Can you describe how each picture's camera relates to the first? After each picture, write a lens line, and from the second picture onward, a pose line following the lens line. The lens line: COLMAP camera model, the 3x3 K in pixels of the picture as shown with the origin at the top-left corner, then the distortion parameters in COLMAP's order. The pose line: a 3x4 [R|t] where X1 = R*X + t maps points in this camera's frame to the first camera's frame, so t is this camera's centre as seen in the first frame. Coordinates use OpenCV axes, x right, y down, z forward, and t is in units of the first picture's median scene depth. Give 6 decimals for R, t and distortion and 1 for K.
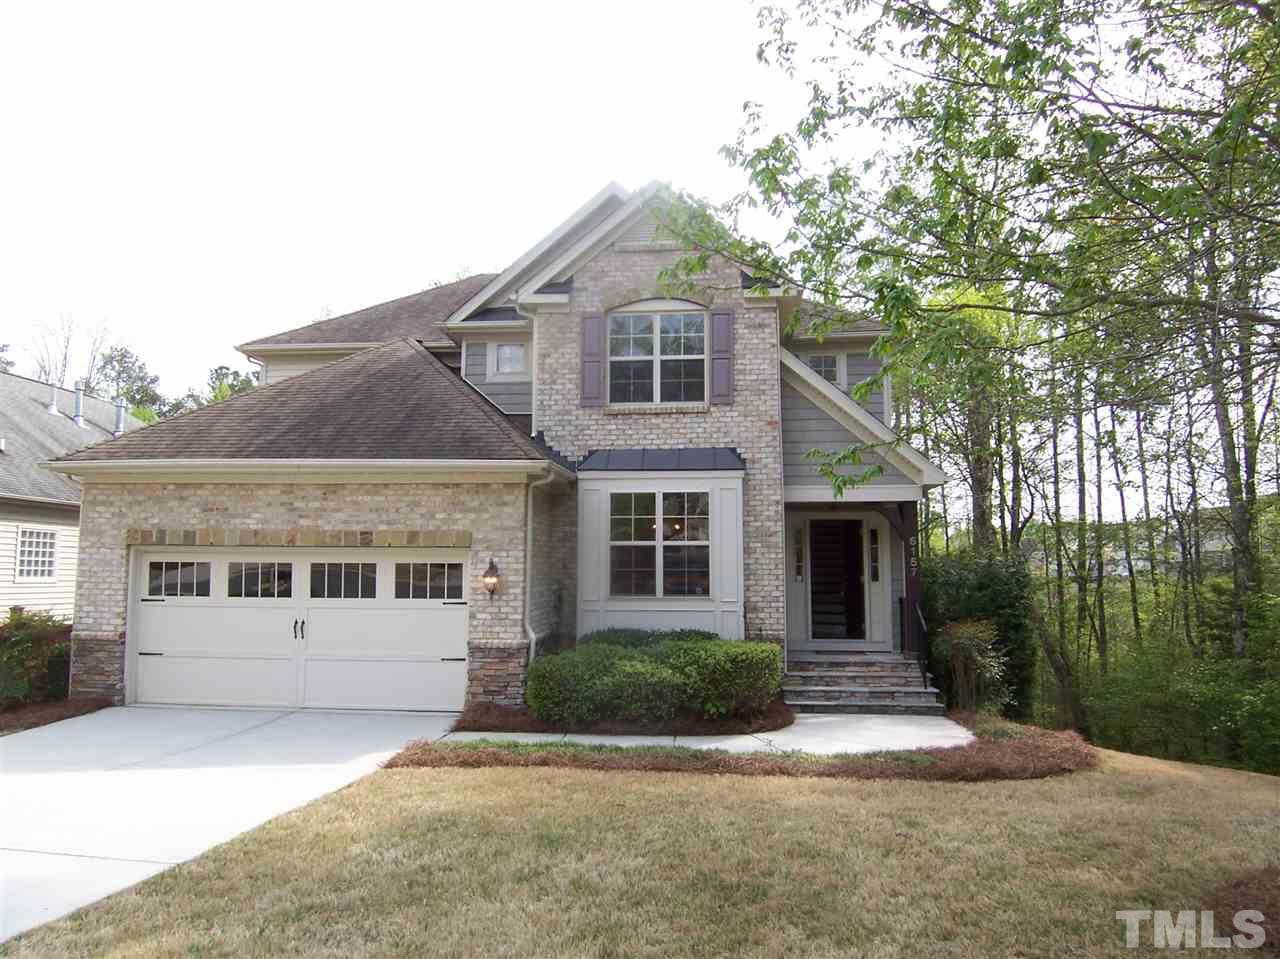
lens RADIAL K [[871.8, 0, 634.0], [0, 871.8, 479.7], [0, 0, 1]] dist [-0.025691, -0.022102]
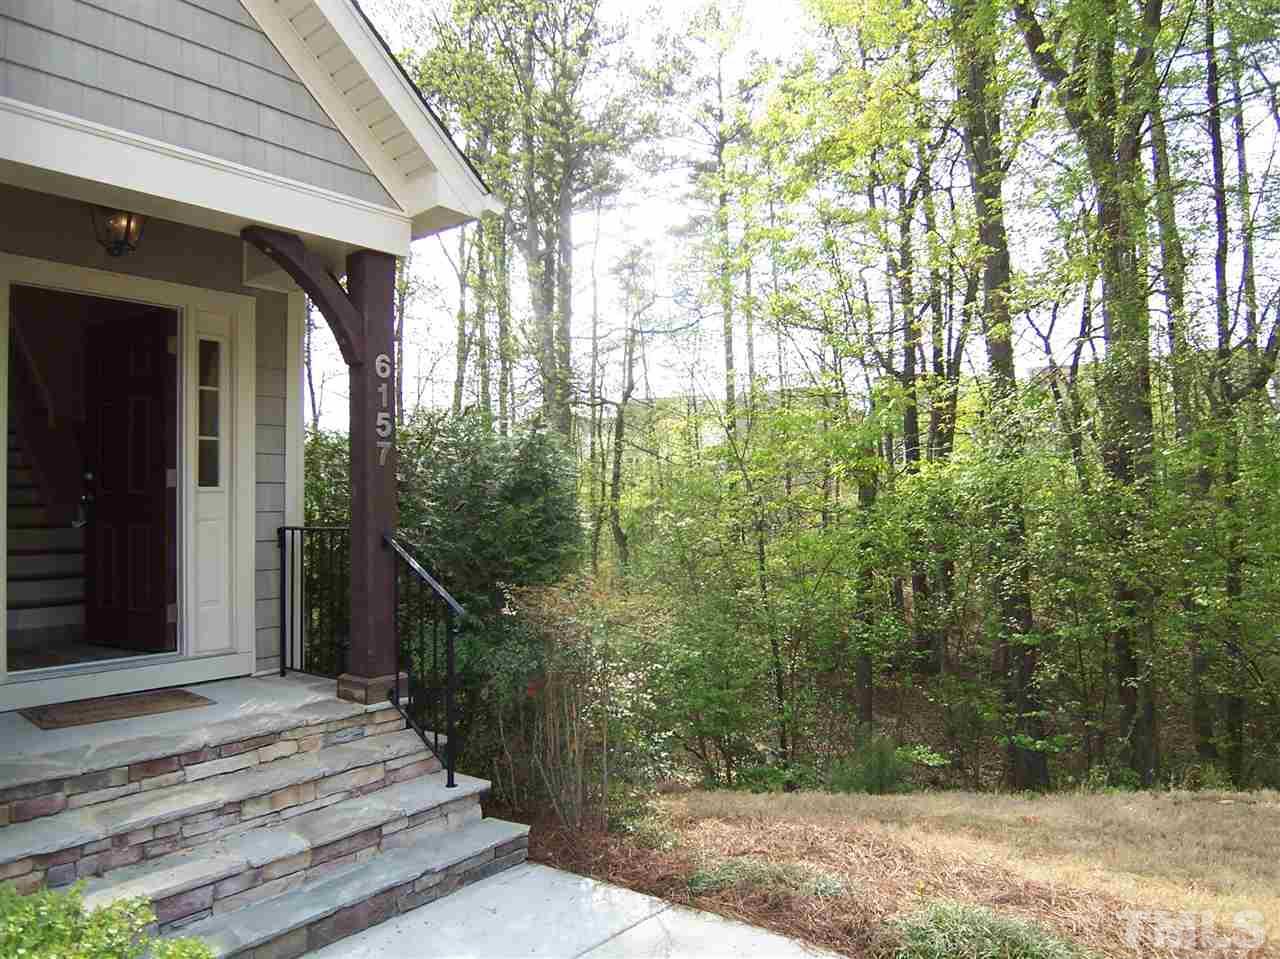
lens RADIAL K [[871.8, 0, 634.0], [0, 871.8, 479.7], [0, 0, 1]] dist [-0.025691, -0.022102]
pose [[0.549675, 0.014479, 0.835253, 0.084500], [-0.072400, 0.996913, 0.030364, 0.100419], [-0.832235, -0.077163, 0.549027, 0.727357]]
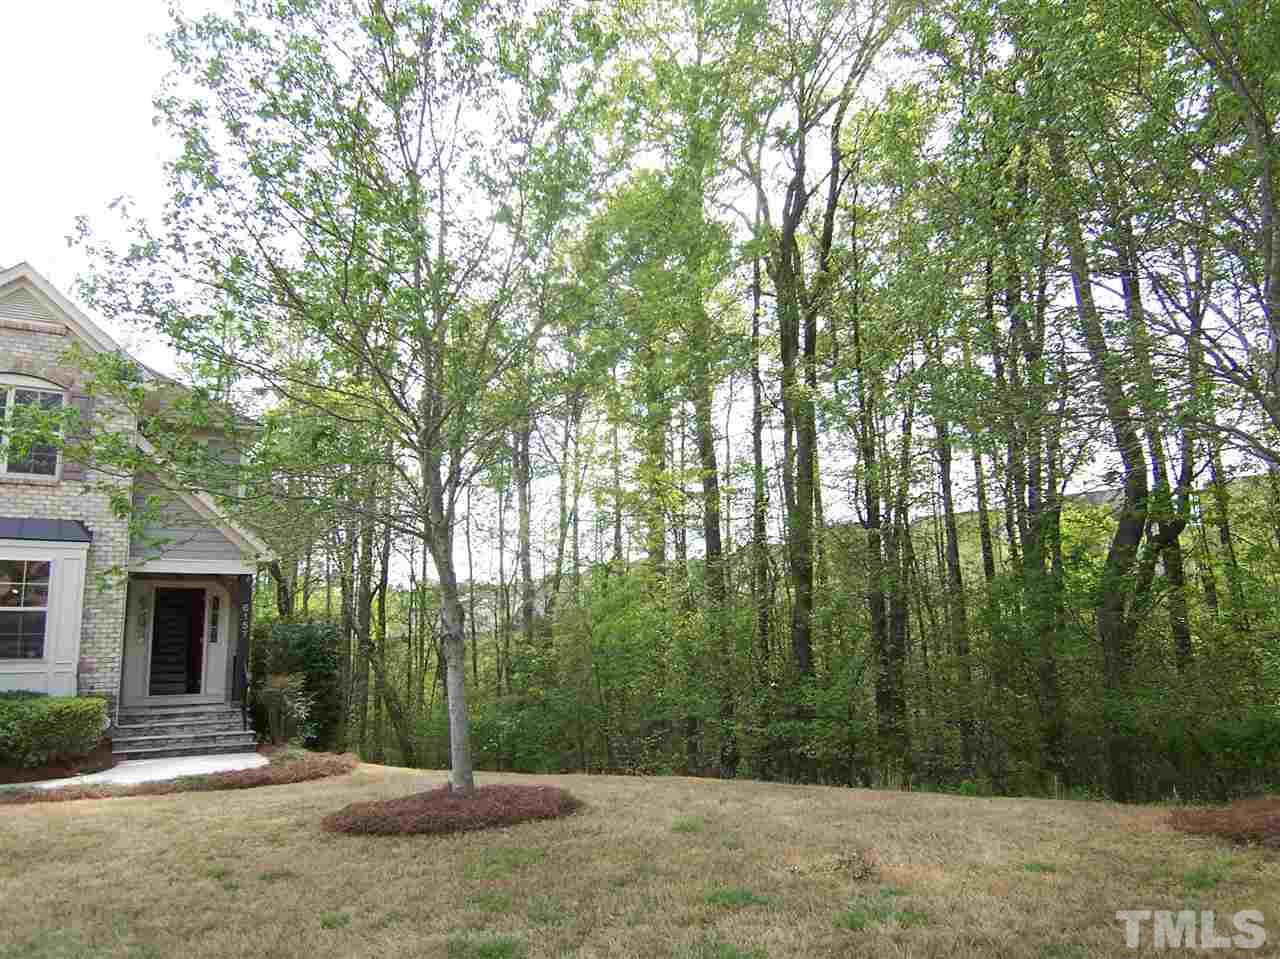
lens RADIAL K [[871.8, 0, 634.0], [0, 871.8, 479.7], [0, 0, 1]] dist [-0.025691, -0.022102]
pose [[0.789243, 0.085547, 0.608093, 0.002180], [-0.044975, 0.995642, -0.081693, -0.032326], [-0.612432, 0.037127, 0.789651, -0.281948]]
